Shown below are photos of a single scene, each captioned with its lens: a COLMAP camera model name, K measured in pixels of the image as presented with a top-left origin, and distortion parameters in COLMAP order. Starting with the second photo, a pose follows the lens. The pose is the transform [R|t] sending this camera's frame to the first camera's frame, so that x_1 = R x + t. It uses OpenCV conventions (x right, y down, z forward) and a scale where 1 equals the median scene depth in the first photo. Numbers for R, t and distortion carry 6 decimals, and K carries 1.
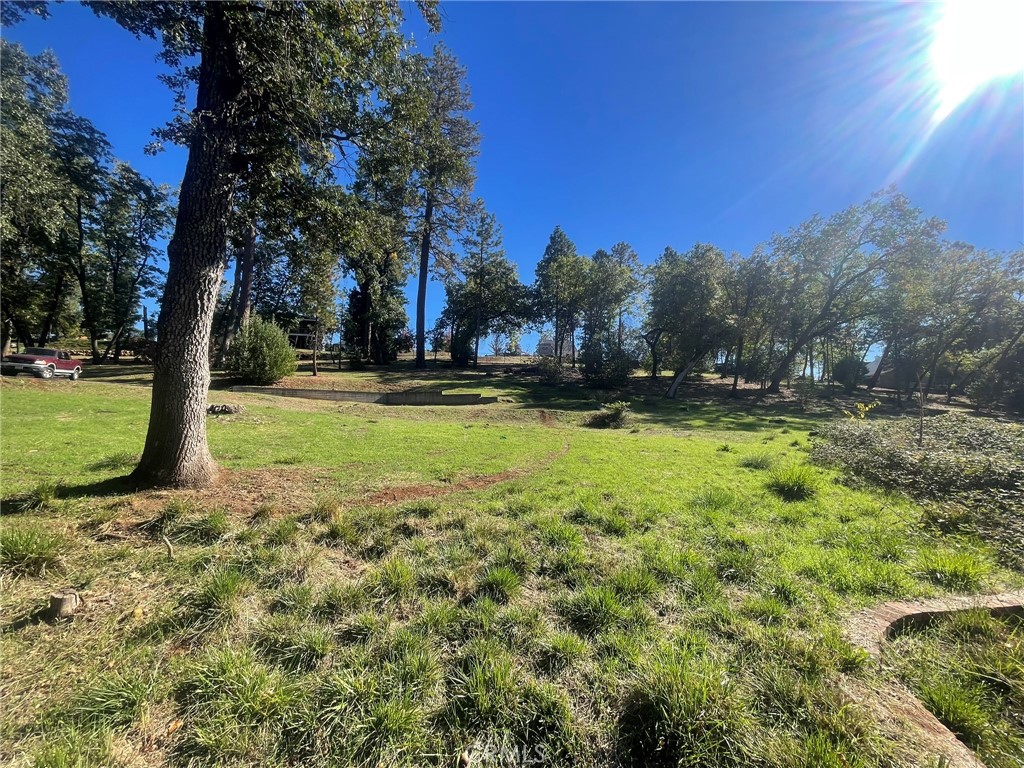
lens RADIAL K [[413.1, 0, 514.5], [0, 413.1, 384.6], [0, 0, 1]] dist [-0.002645, 0.001260]
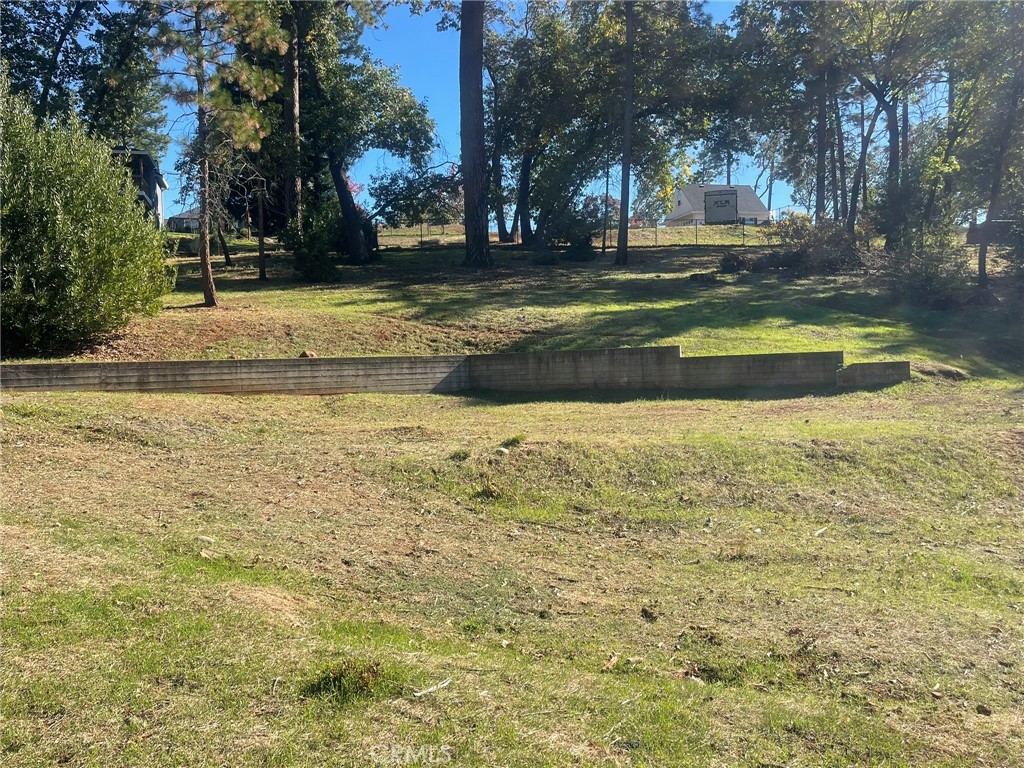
lens RADIAL K [[873.0, 0, 514.8], [0, 873.0, 374.8], [0, 0, 1]] dist [0.013759, 0.011077]
pose [[0.999021, -0.039308, -0.020317, -0.070780], [0.040980, 0.995118, 0.089785, -0.005702], [0.016689, -0.090530, 0.995754, 0.101004]]
